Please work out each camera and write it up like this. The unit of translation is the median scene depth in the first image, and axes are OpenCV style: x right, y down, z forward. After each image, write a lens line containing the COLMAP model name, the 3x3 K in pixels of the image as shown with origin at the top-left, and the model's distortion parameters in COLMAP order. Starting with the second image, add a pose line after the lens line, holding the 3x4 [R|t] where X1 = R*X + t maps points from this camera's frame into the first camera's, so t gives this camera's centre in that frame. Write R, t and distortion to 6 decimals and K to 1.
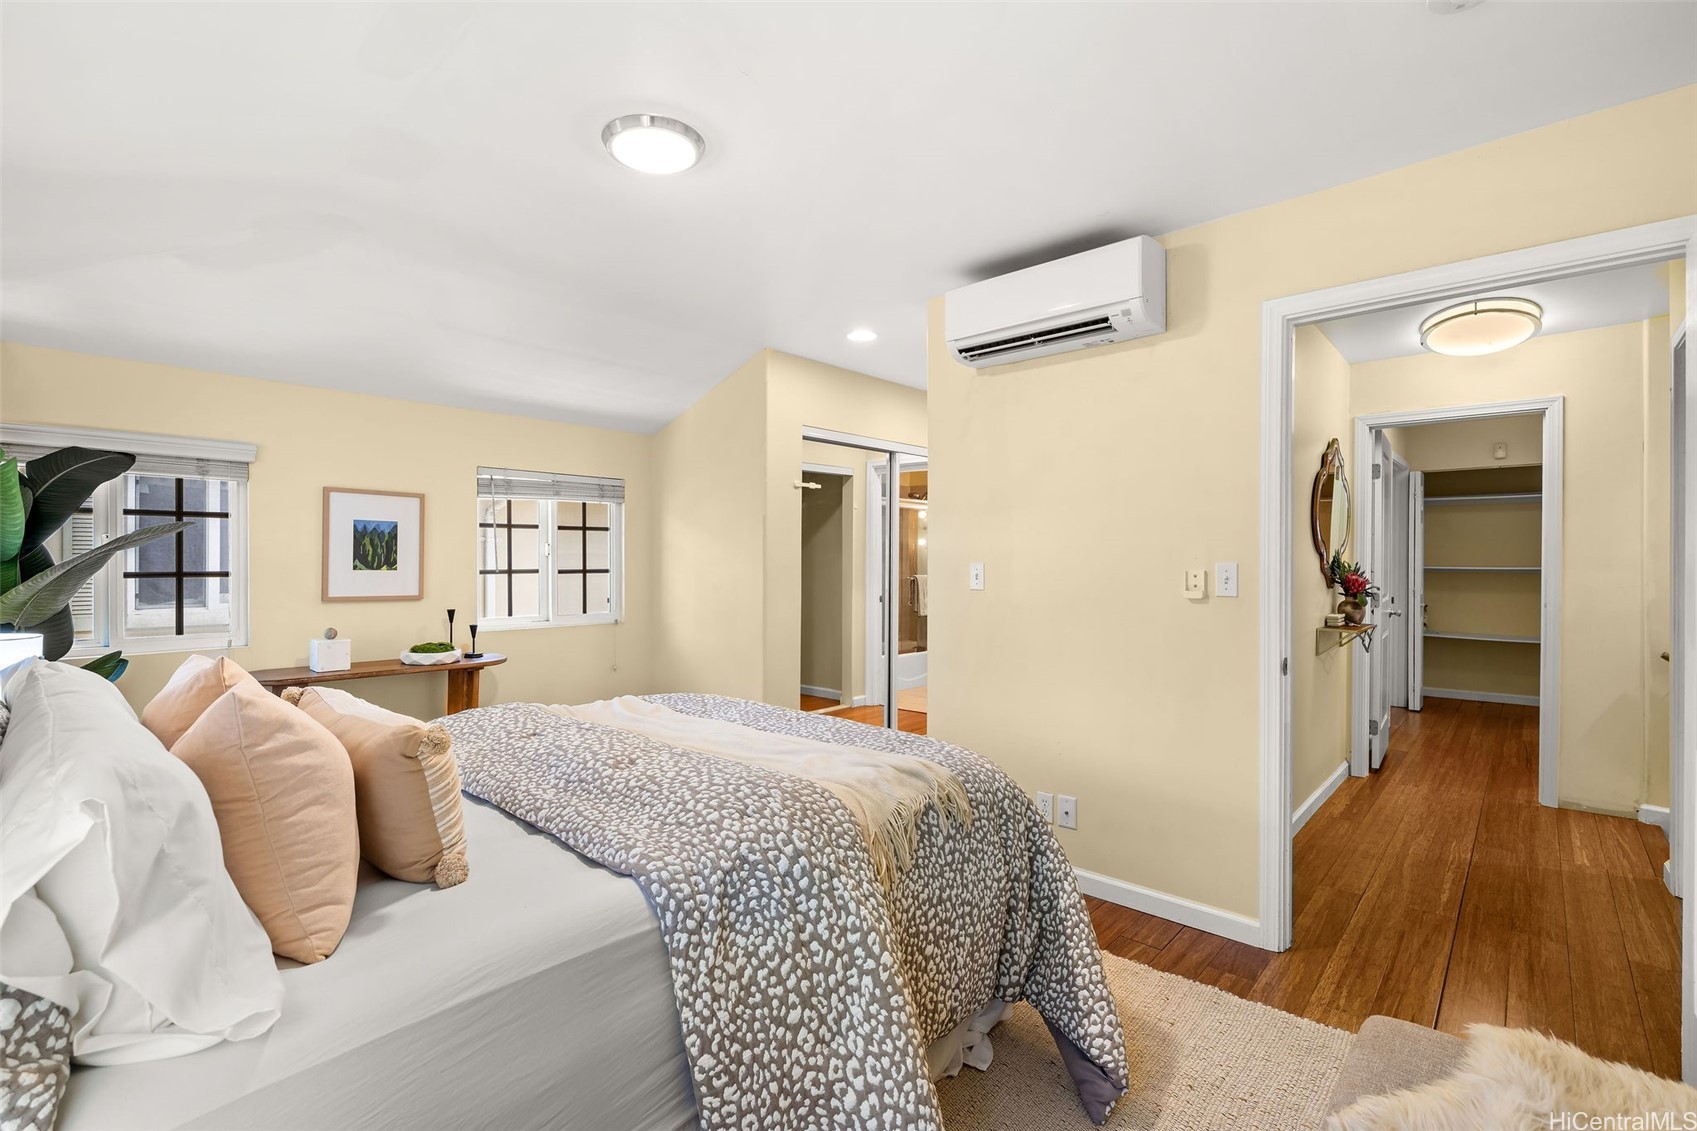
lens RADIAL K [[758.6, 0, 854.3], [0, 758.6, 561.9], [0, 0, 1]] dist [0.010361, 0.000091]
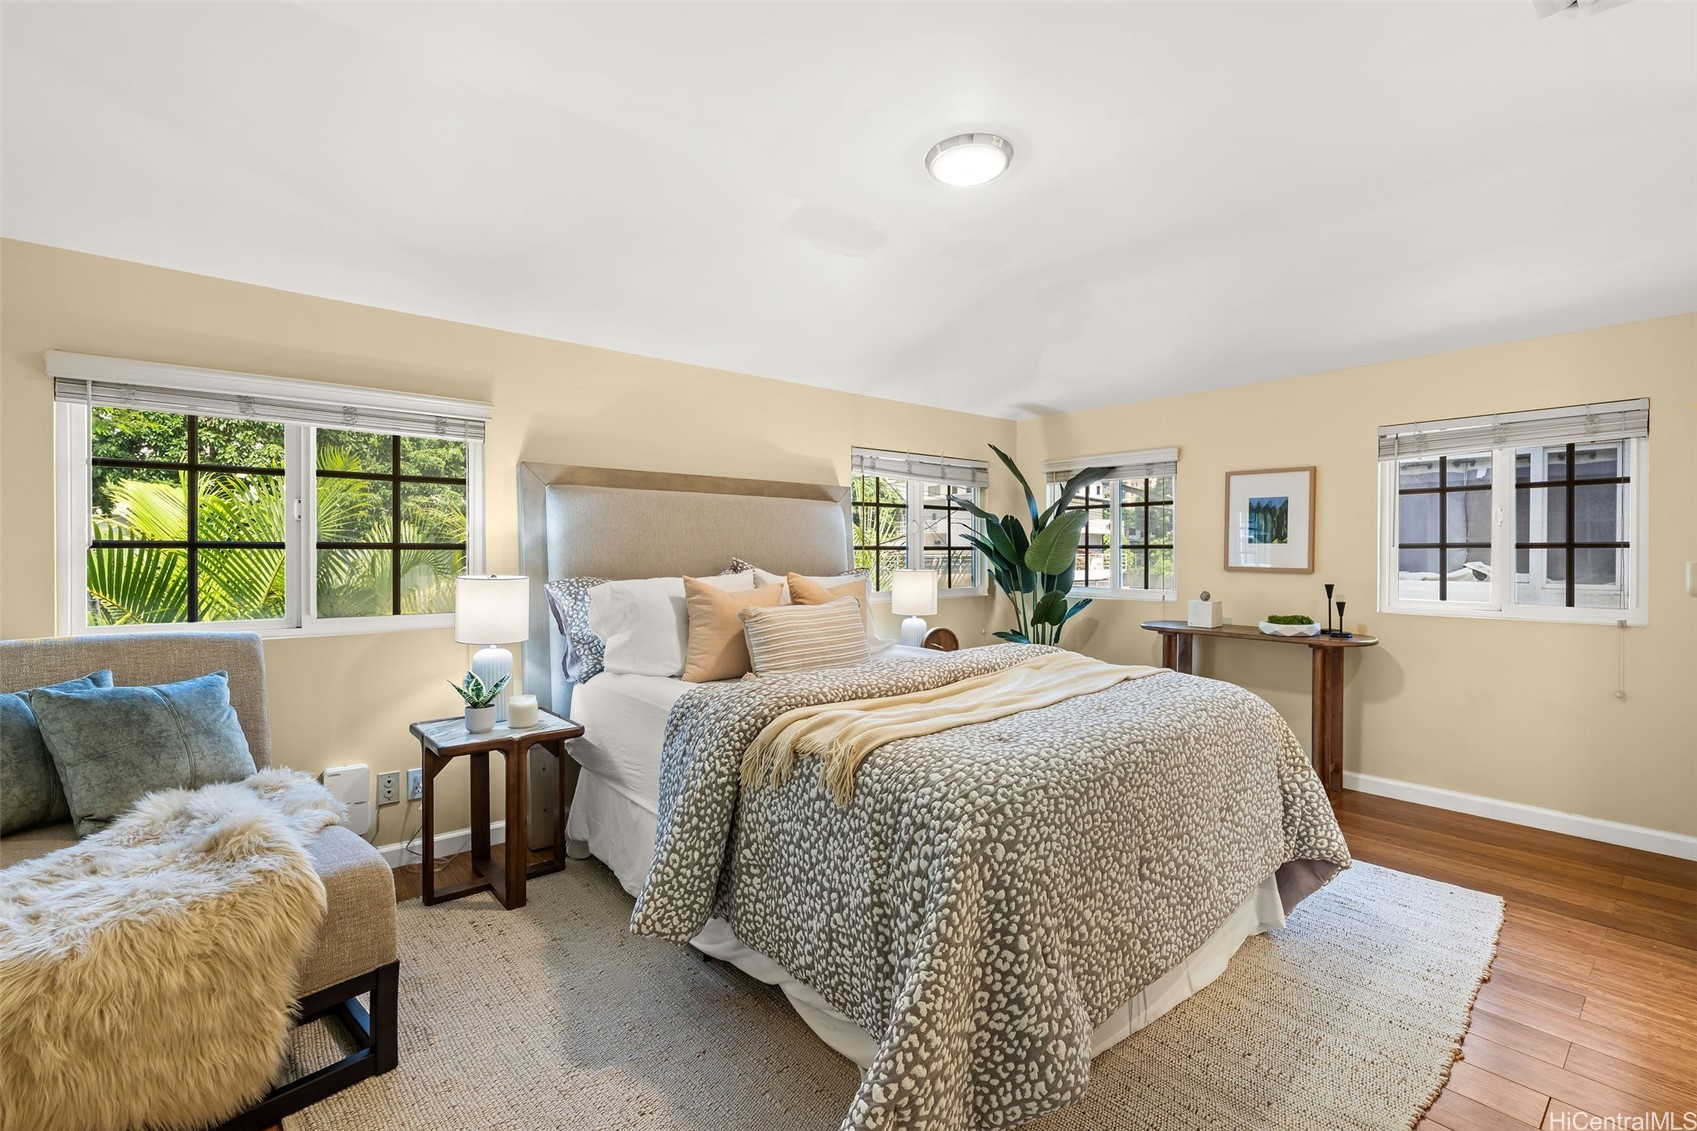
lens RADIAL K [[758.6, 0, 856.7], [0, 758.6, 561.6], [0, 0, 1]] dist [0.010361, 0.000091]
pose [[-0.131184, 0.012424, -0.991280, 1.027945], [-0.002445, 0.999914, 0.012855, 0.048386], [0.991355, 0.004110, -0.131142, 1.121360]]
